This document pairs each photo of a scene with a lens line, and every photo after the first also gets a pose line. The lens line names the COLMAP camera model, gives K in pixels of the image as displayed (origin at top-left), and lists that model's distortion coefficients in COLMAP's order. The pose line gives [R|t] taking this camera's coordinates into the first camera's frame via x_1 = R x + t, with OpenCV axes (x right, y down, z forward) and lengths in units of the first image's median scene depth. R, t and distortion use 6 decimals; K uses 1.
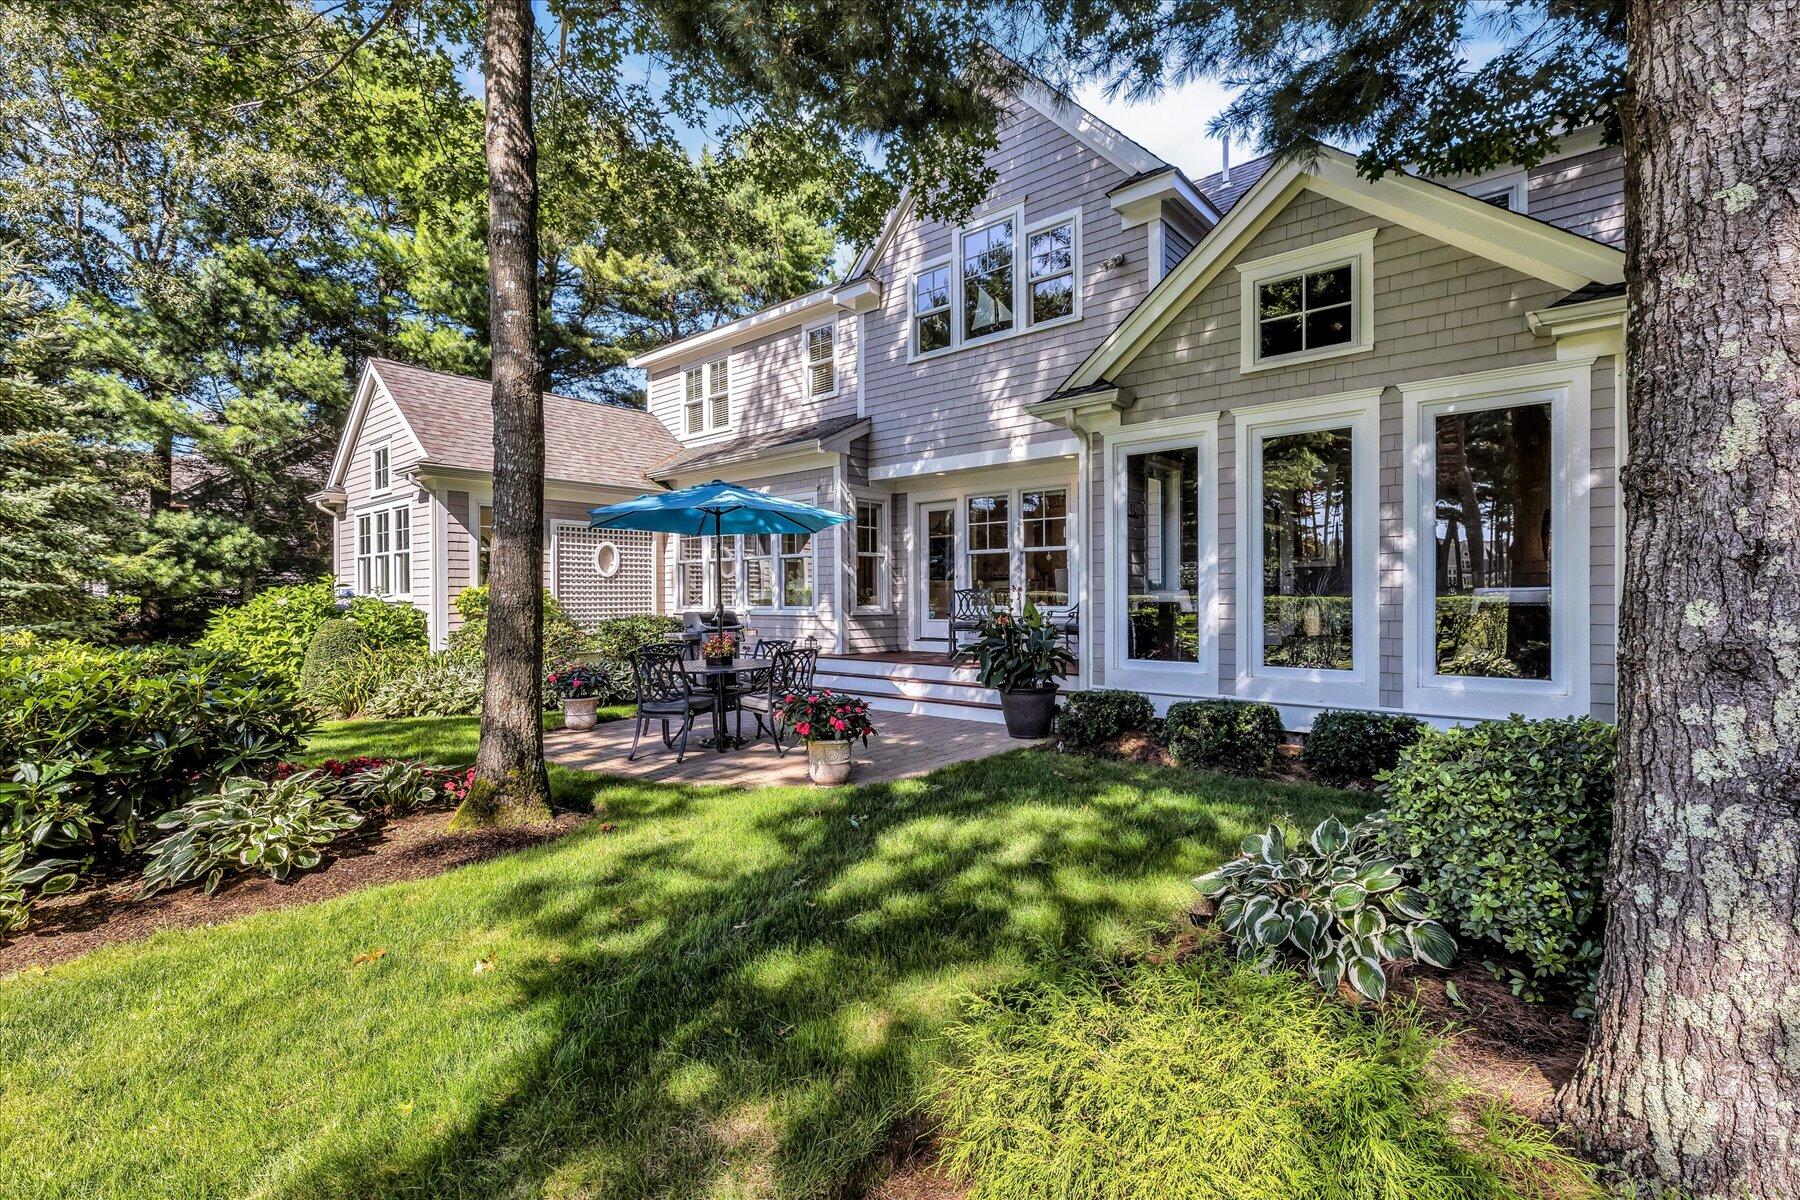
lens RADIAL K [[804.1, 0, 905.0], [0, 804.1, 597.6], [0, 0, 1]] dist [0.011617, -0.000086]
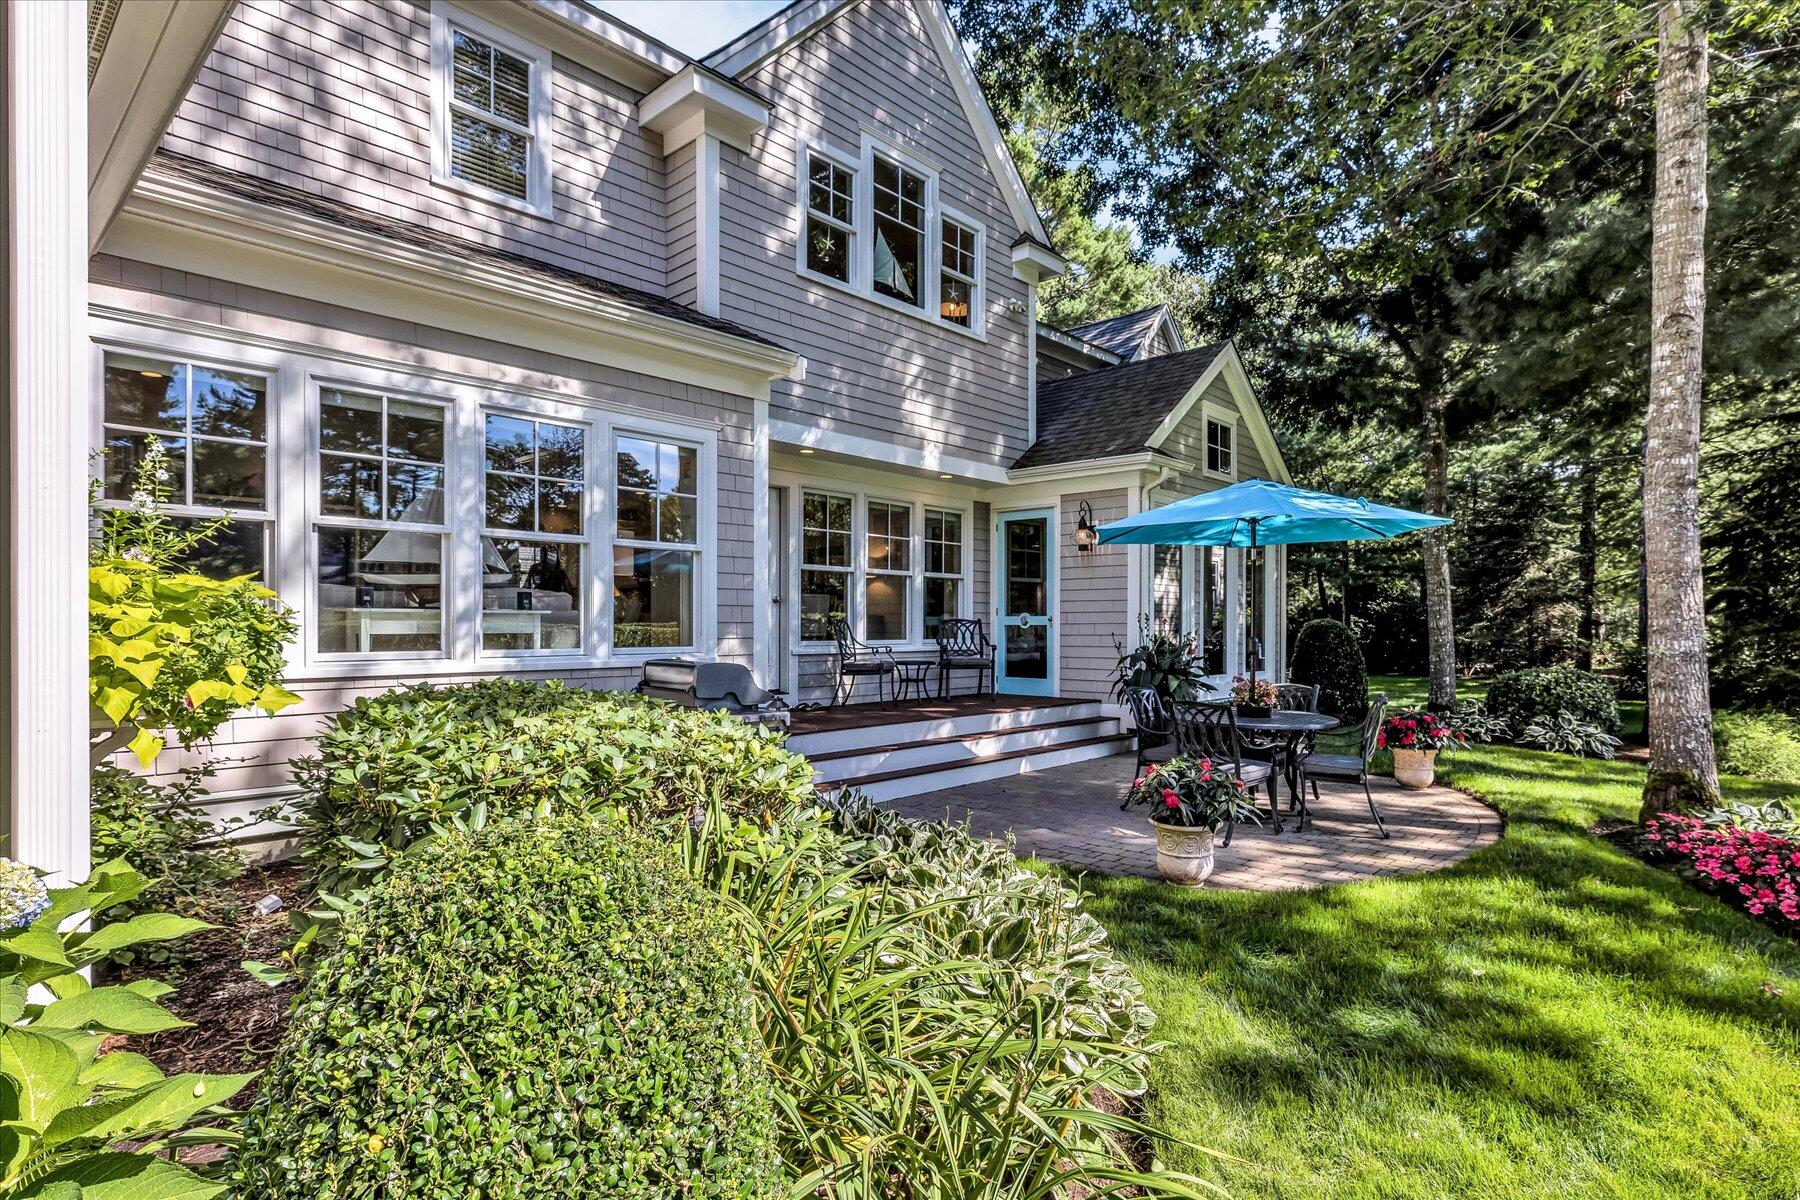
lens RADIAL K [[934.1, 0, 947.4], [0, 934.1, 647.0], [0, 0, 1]] dist [0.002842, -0.000111]
pose [[0.017526, -0.017067, 0.999701, -0.824809], [-0.004516, 0.999843, 0.017149, 0.000074], [-0.999836, -0.004816, 0.017447, 0.934299]]
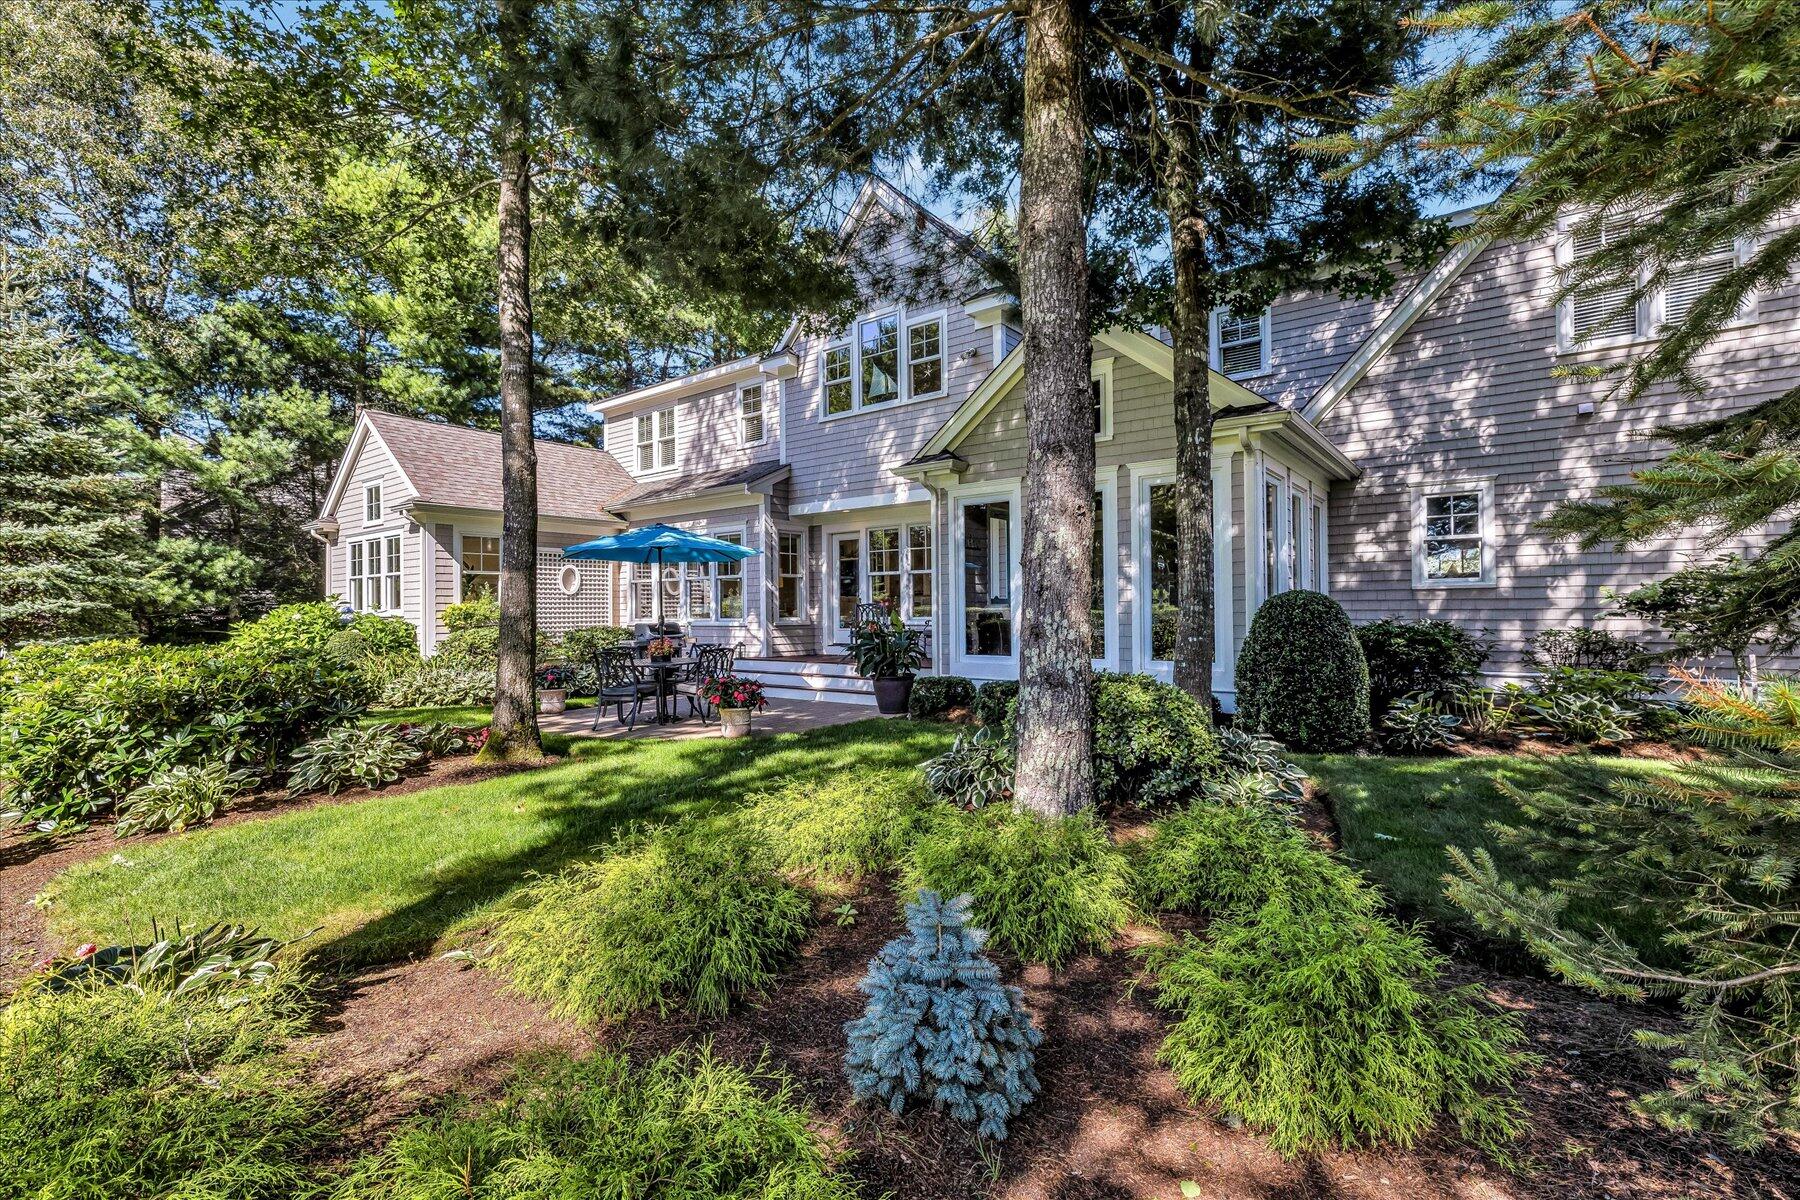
lens RADIAL K [[804.1, 0, 909.3], [0, 804.1, 605.5], [0, 0, 1]] dist [0.011617, -0.000086]
pose [[0.998509, -0.004141, 0.054429, 0.080236], [0.004581, 0.999958, -0.007958, 0.002466], [-0.054393, 0.008196, 0.998486, -0.264893]]
